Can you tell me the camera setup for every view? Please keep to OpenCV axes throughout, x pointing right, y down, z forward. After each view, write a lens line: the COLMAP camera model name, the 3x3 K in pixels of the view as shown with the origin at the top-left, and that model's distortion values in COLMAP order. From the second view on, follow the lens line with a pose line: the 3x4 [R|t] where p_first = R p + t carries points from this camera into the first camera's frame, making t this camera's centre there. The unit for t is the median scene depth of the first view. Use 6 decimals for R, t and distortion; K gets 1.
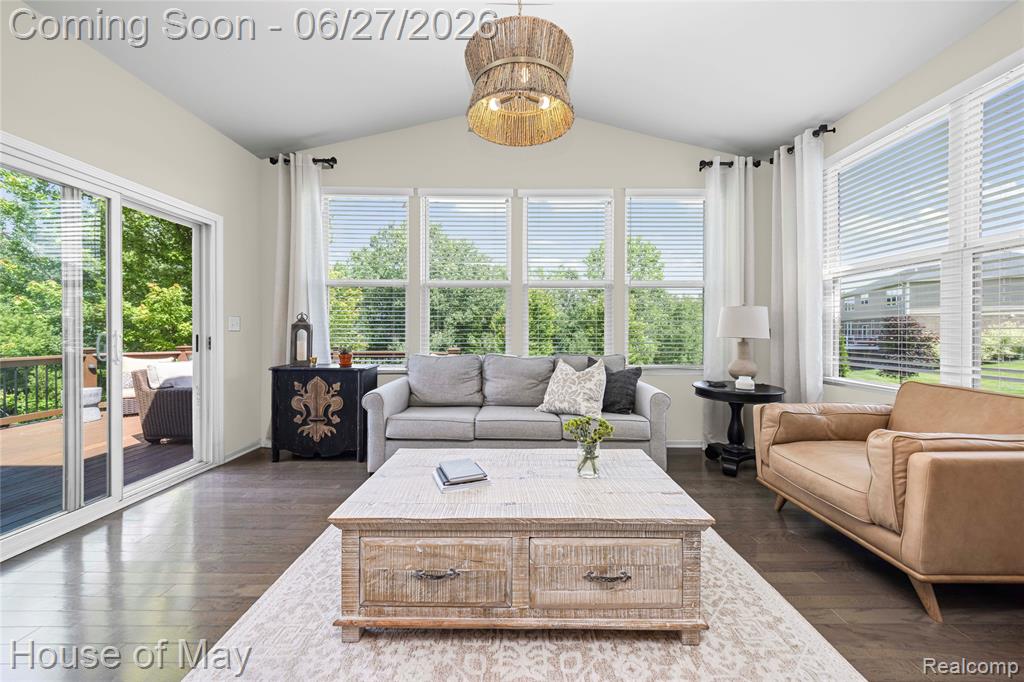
lens RADIAL K [[368.1, 0, 522.1], [0, 368.1, 335.7], [0, 0, 1]] dist [-0.000289, -0.000072]
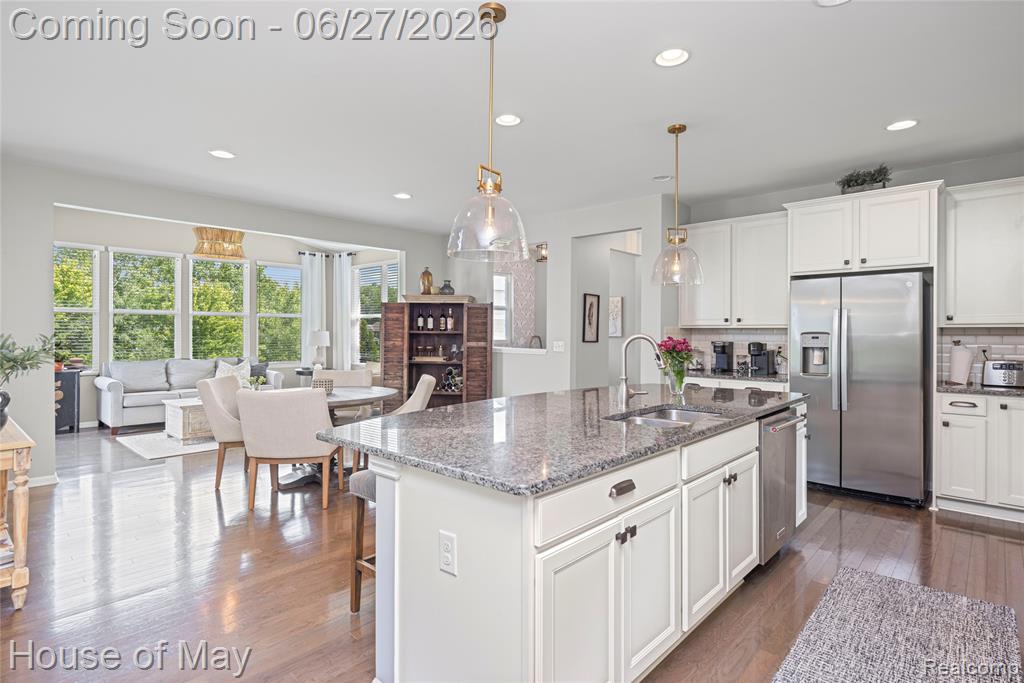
lens RADIAL K [[524.1, 0, 510.2], [0, 524.1, 333.5], [0, 0, 1]] dist [-0.001514, -0.000476]
pose [[0.695298, -0.003292, 0.718714, -0.751397], [0.005290, 0.999986, -0.000537, -0.054812], [-0.718702, 0.004175, 0.695306, -1.780939]]
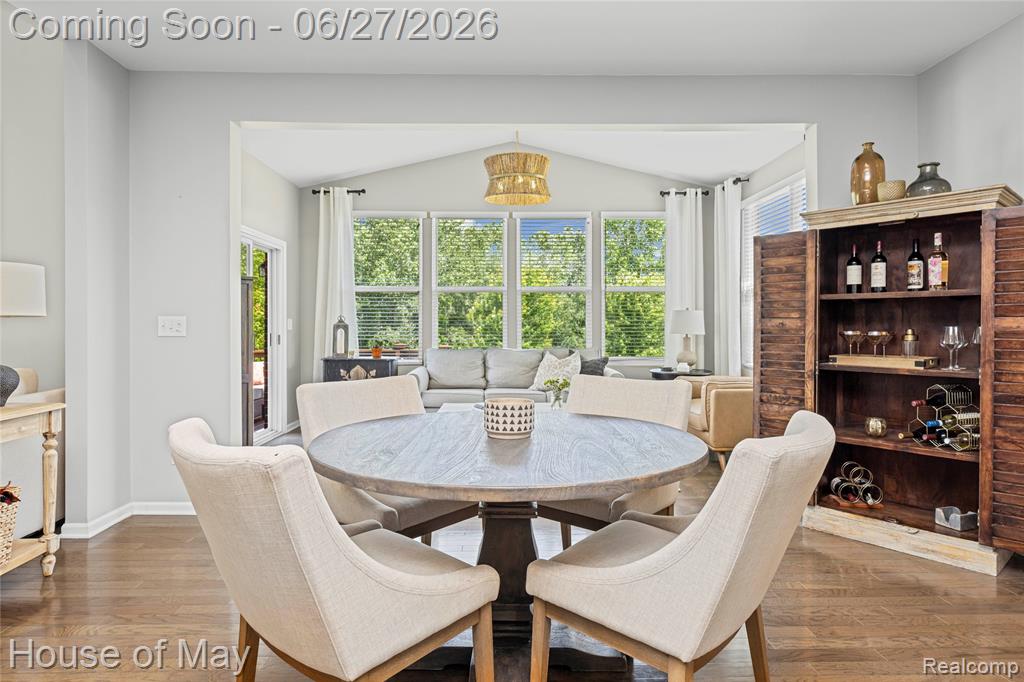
lens RADIAL K [[565.6, 0, 509.4], [0, 565.6, 328.0], [0, 0, 1]] dist [0.001190, -0.002447]
pose [[0.999969, -0.004022, 0.006834, -0.041119], [0.004067, 0.999970, -0.006581, -0.004610], [-0.006807, 0.006609, 0.999955, -0.976355]]
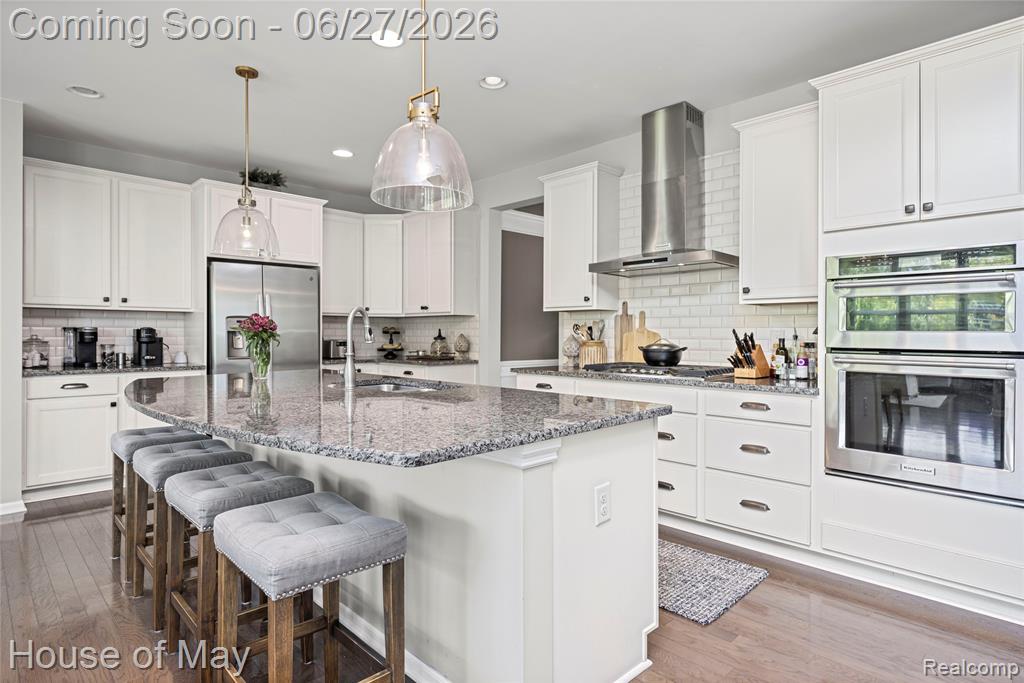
lens RADIAL K [[549.9, 0, 511.1], [0, 549.9, 336.8], [0, 0, 1]] dist [-0.003964, -0.001847]
pose [[-0.684417, -0.007511, 0.729052, -0.765869], [0.002183, 0.999921, 0.012351, -0.015630], [-0.729087, 0.010045, -0.684347, -0.910362]]
